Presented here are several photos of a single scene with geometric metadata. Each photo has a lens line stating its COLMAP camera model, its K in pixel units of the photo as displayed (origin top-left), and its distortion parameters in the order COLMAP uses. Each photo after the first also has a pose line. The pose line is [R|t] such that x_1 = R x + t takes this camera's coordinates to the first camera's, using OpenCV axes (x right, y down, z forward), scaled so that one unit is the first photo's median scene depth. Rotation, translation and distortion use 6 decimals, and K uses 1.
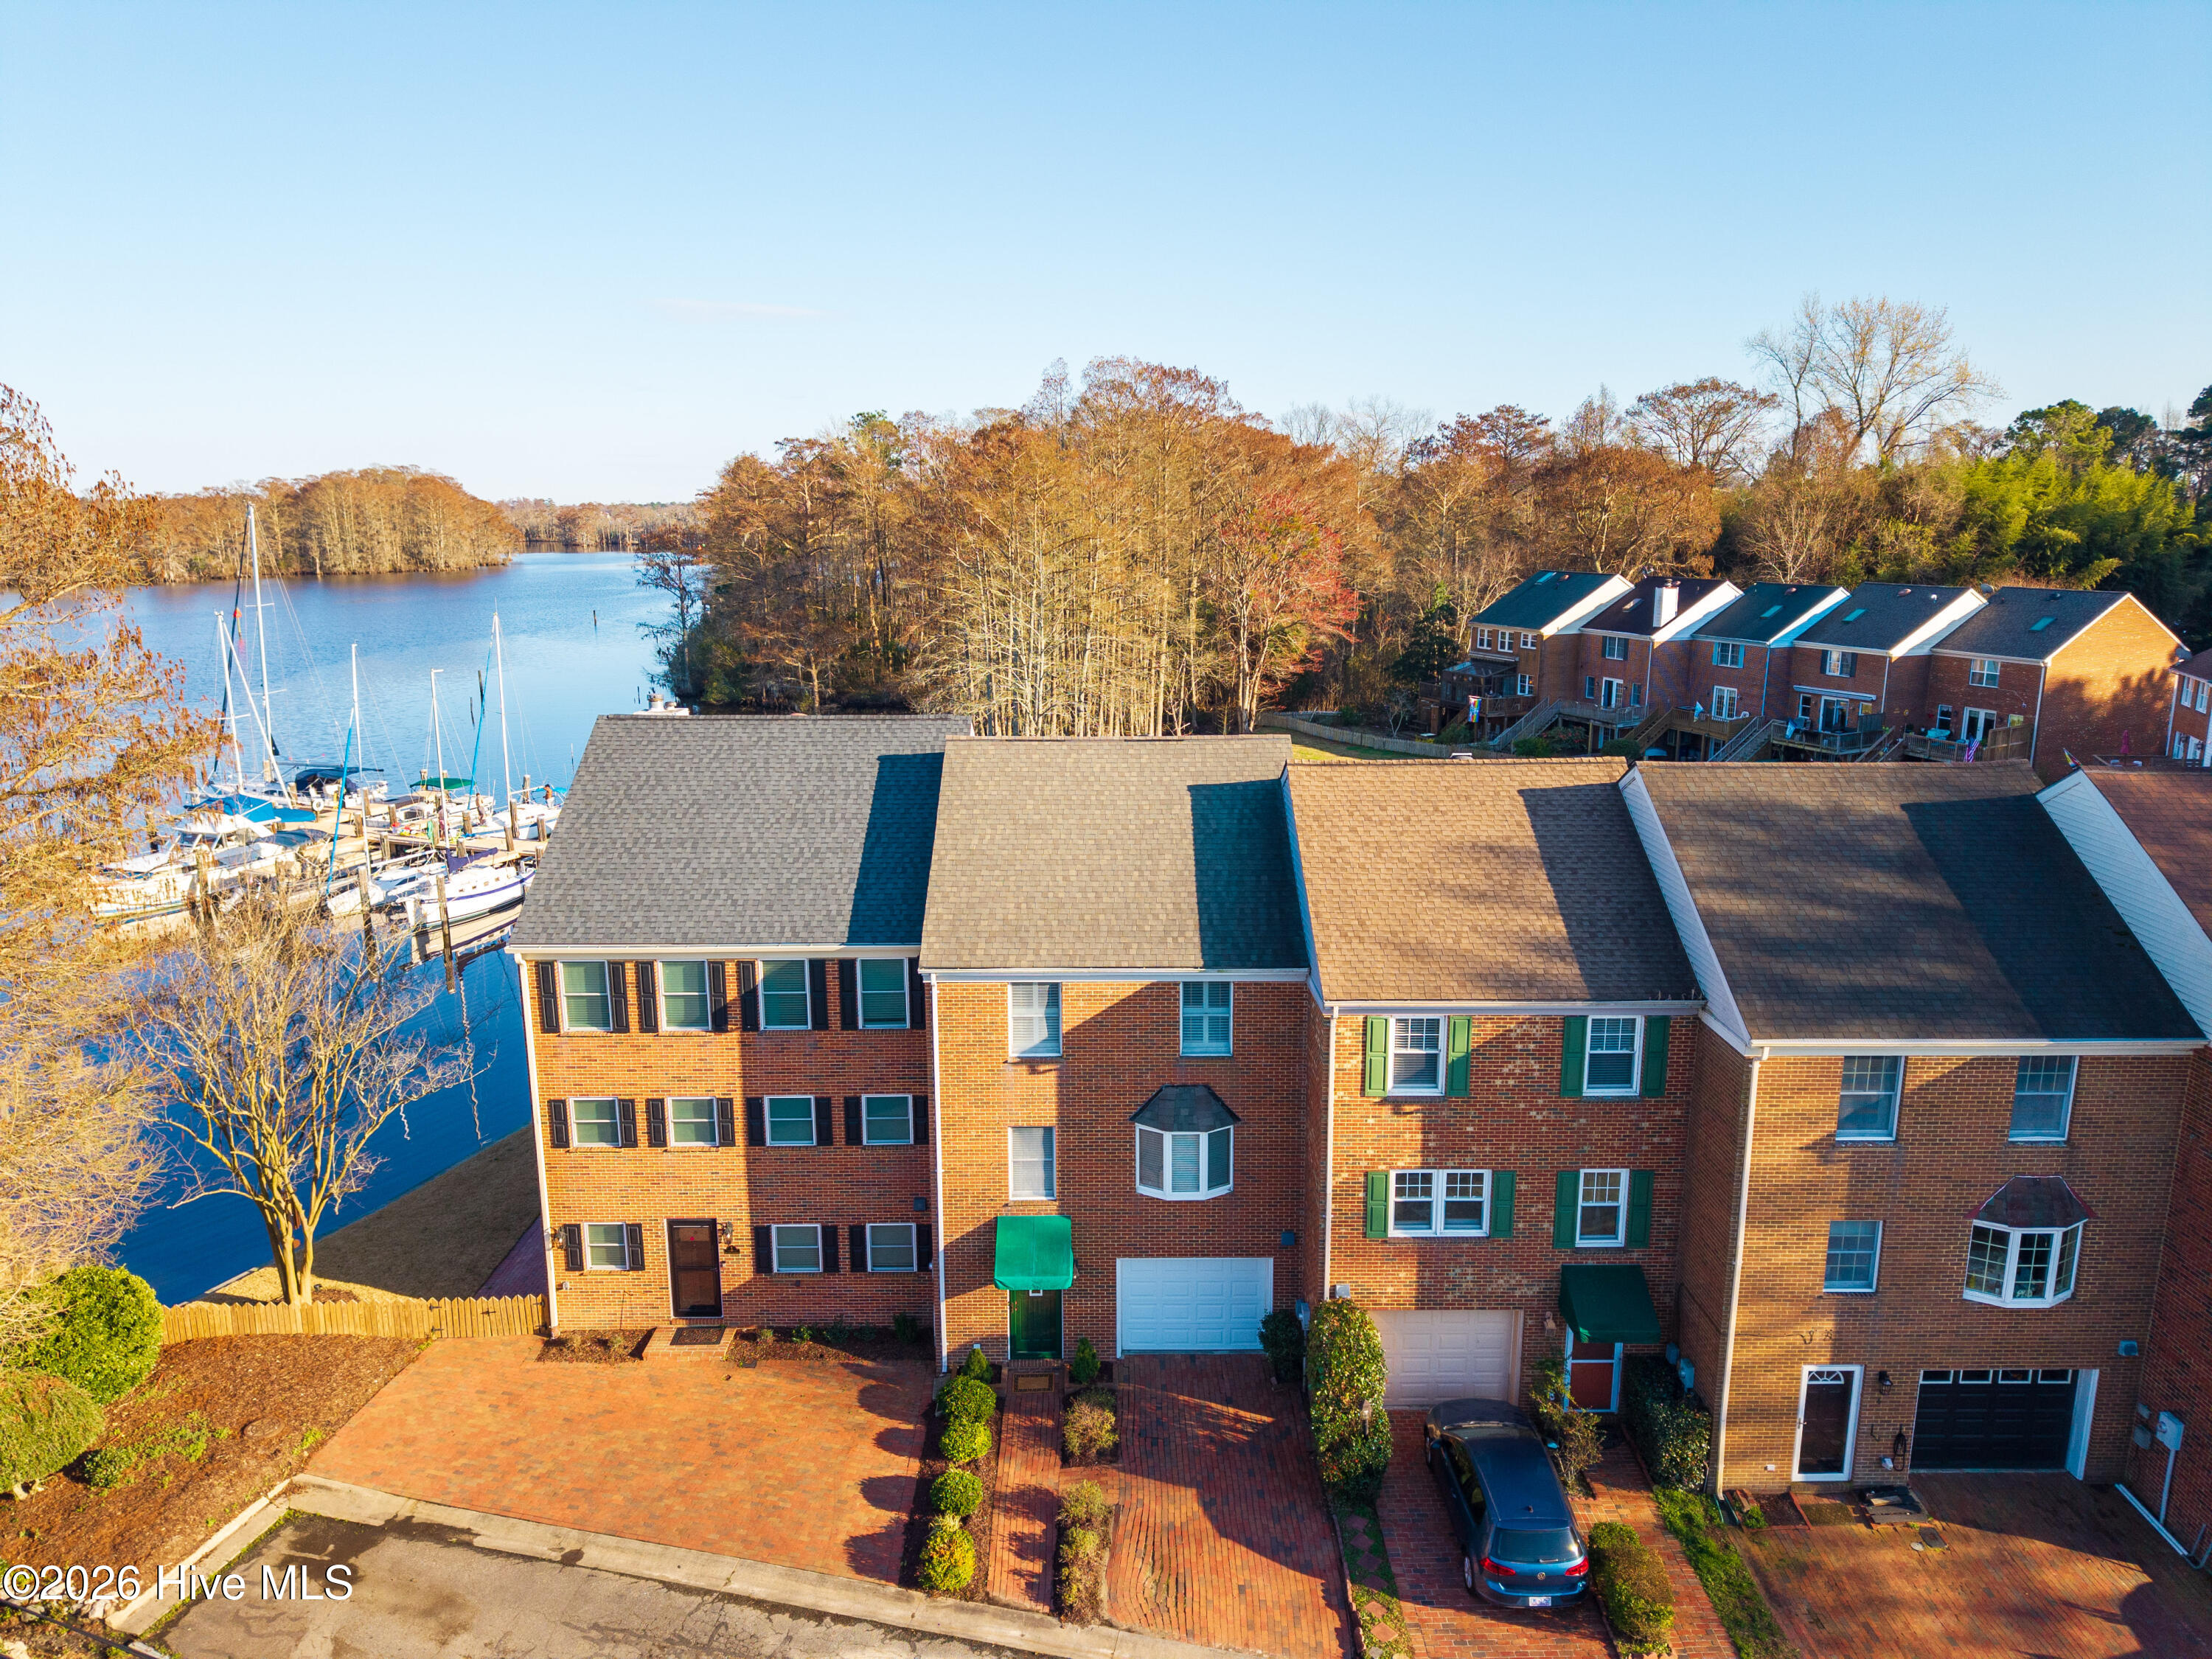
lens RADIAL K [[1520.1, 0, 1118.7], [0, 1520.1, 825.3], [0, 0, 1]] dist [0.076383, -0.077640]
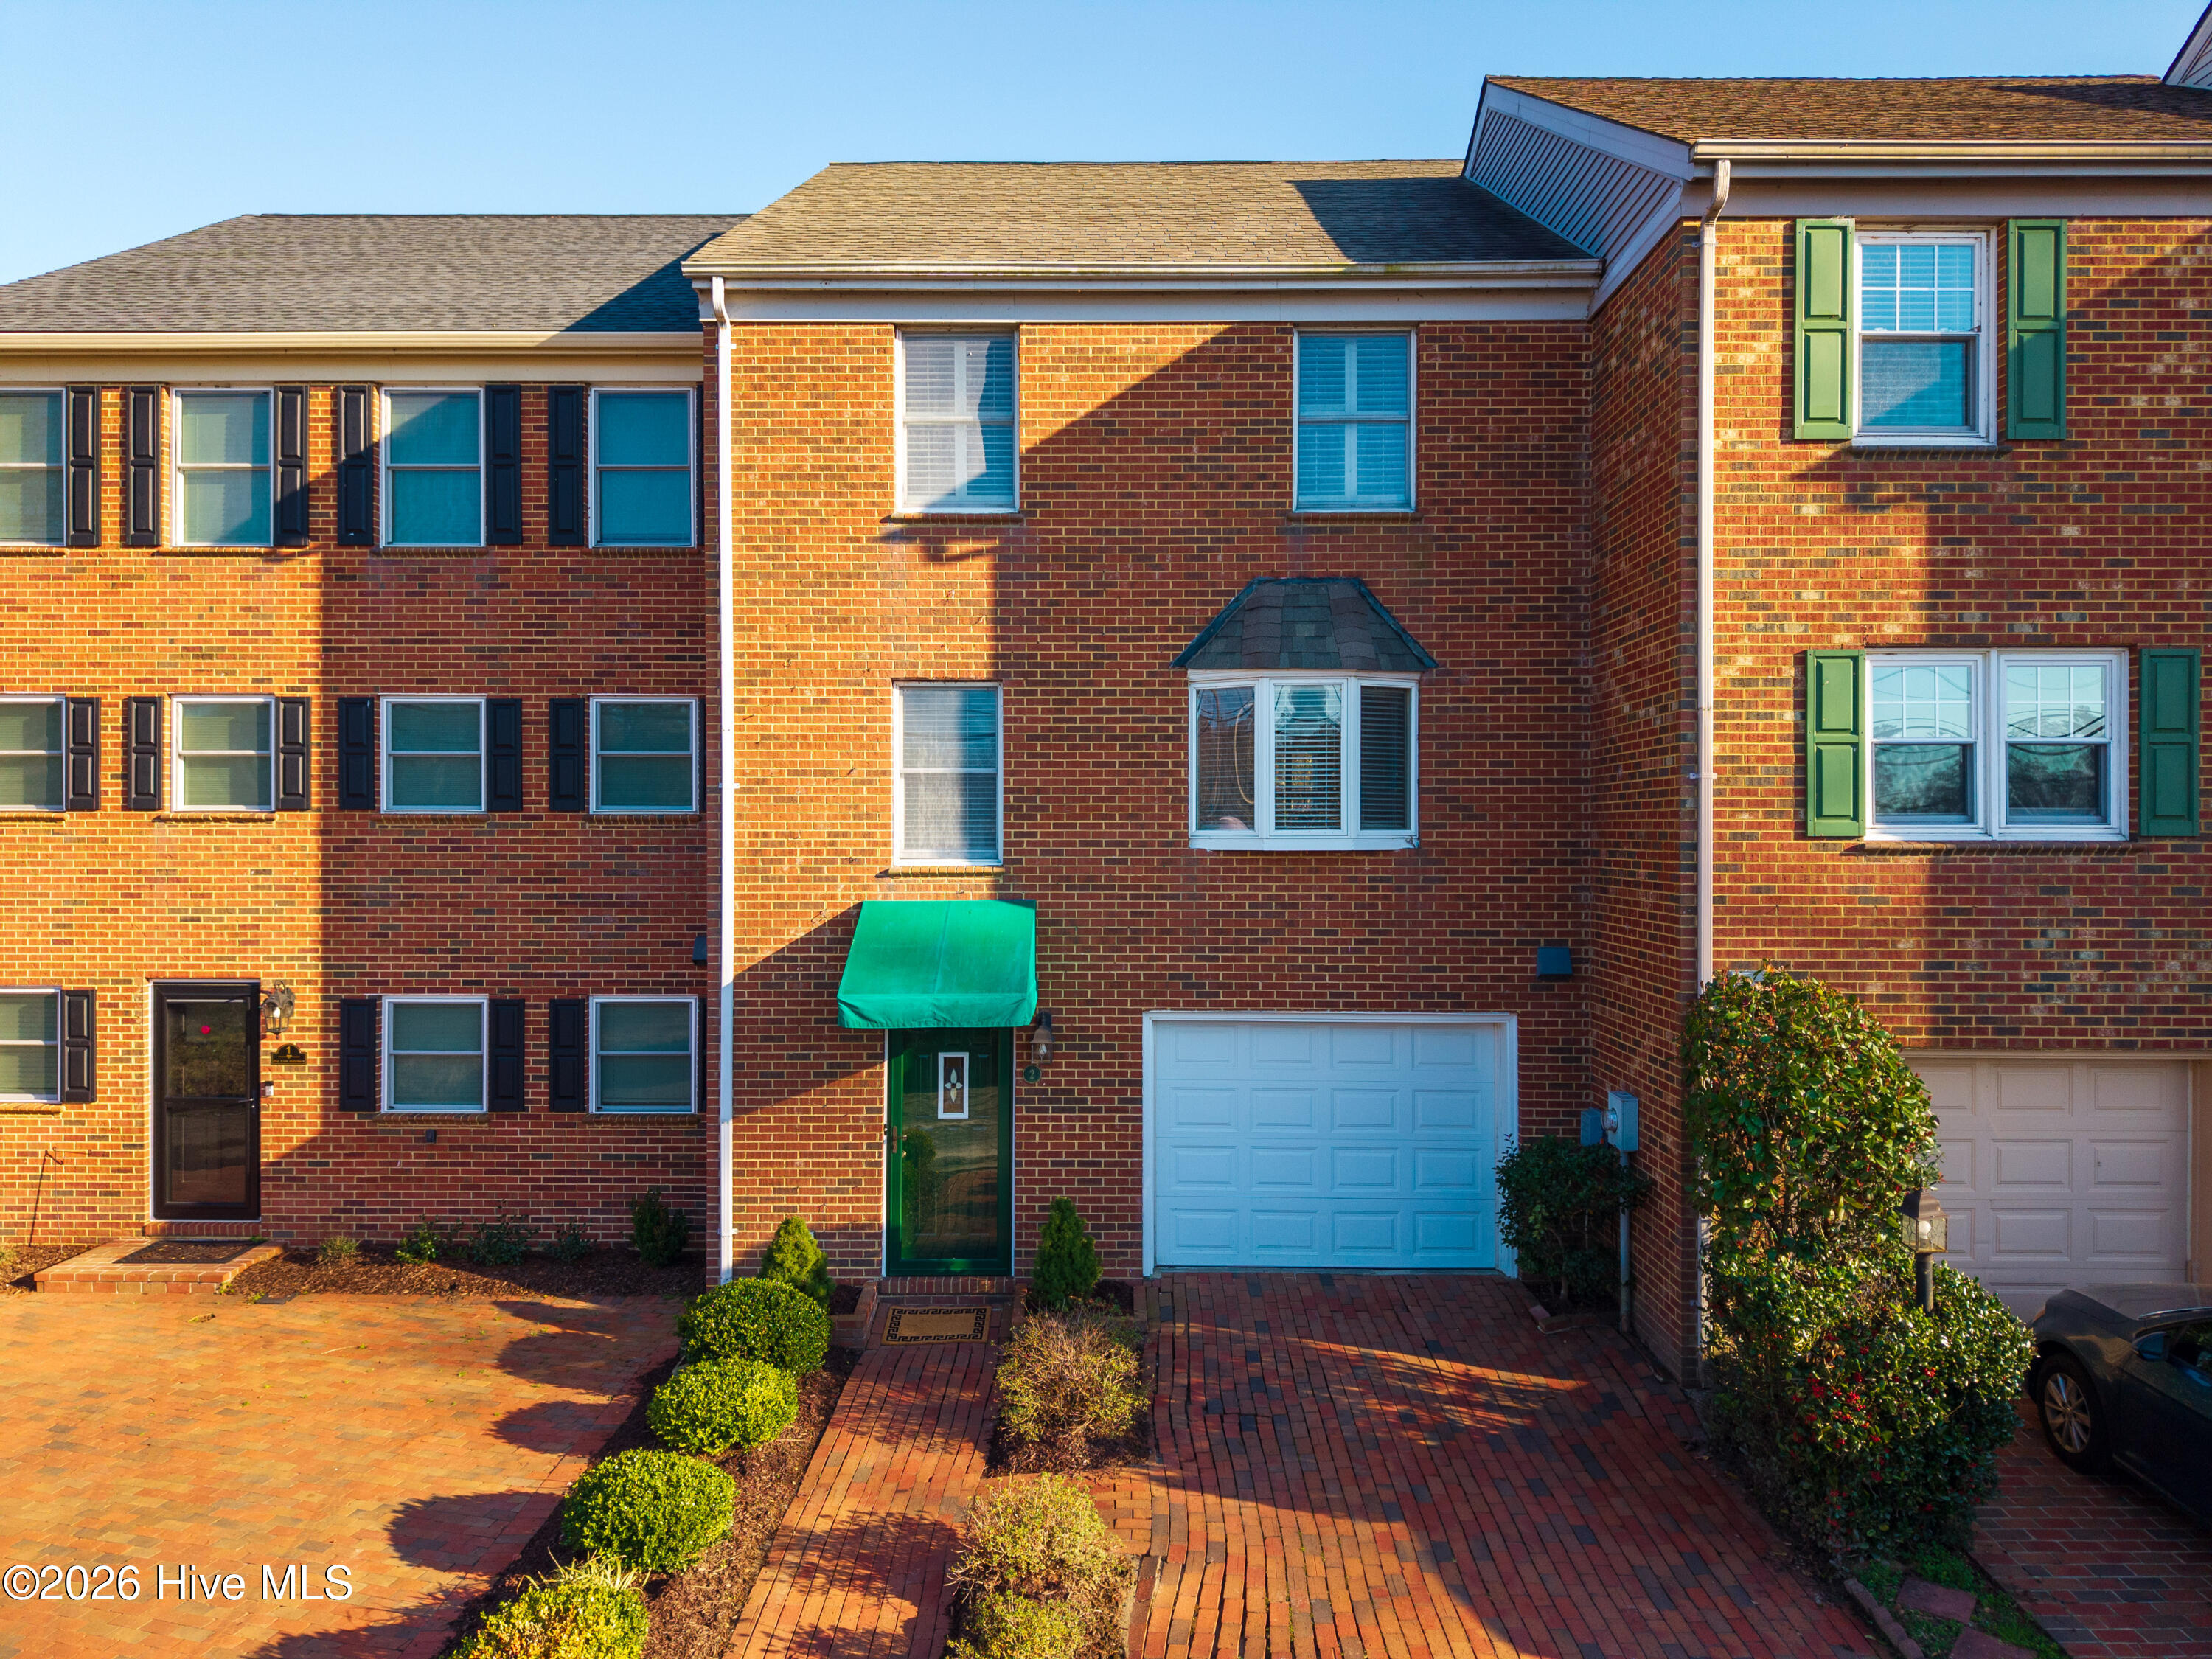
lens RADIAL K [[1526.7, 0, 1116.4], [0, 1526.7, 788.7], [0, 0, 1]] dist [0.059340, -0.079383]
pose [[0.999875, 0.003193, -0.015507, -0.002421], [-0.006456, 0.976551, -0.215191, 0.312568], [0.014457, 0.215264, 0.976449, 0.573738]]
